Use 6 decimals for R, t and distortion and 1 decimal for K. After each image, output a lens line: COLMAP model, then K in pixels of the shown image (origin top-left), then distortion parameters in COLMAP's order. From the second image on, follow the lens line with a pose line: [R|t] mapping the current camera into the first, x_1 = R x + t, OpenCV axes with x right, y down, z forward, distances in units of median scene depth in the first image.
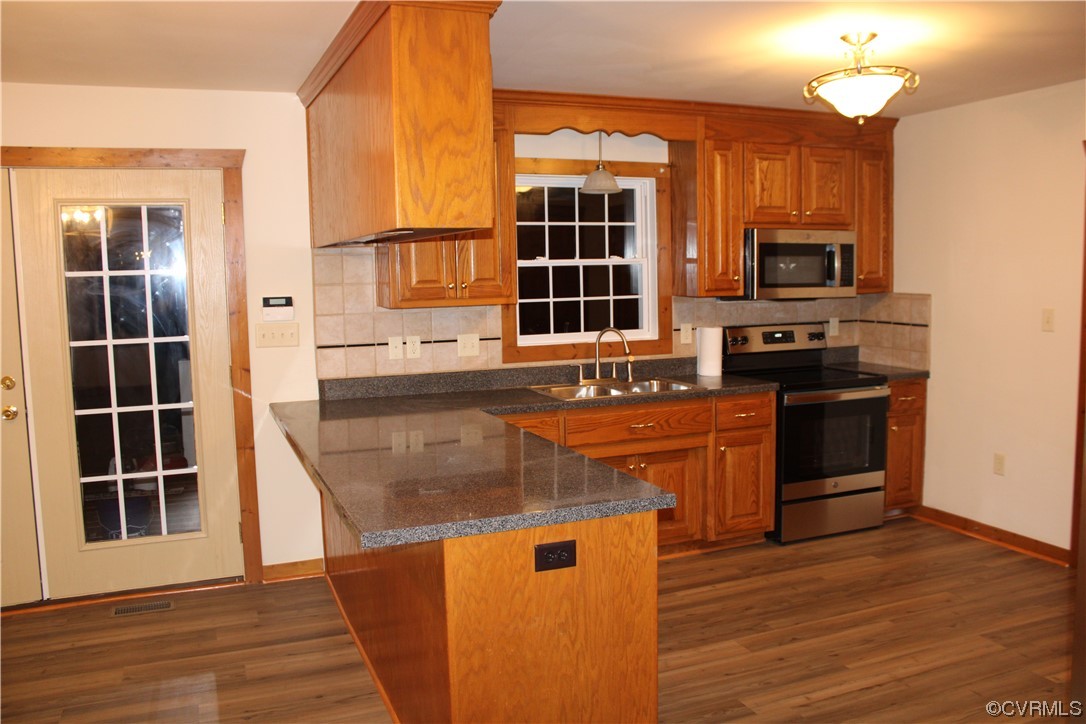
lens RADIAL K [[903.2, 0, 543.0], [0, 903.2, 362.0], [0, 0, 1]] dist [-0.194443, 0.213860]
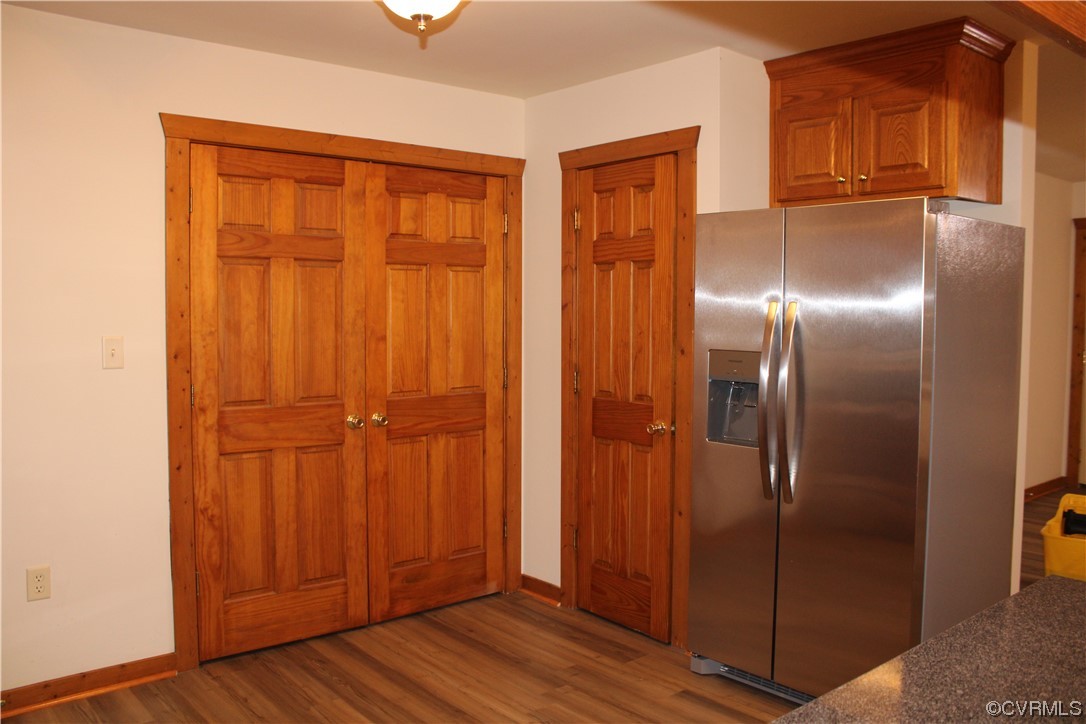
lens RADIAL K [[903.2, 0, 543.0], [0, 903.2, 362.0], [0, 0, 1]] dist [-0.194443, 0.213860]
pose [[-0.300511, -0.042355, 0.952838, -0.180132], [0.095256, 0.992686, 0.074168, -0.054018], [-0.949010, 0.113052, -0.294278, 0.779813]]
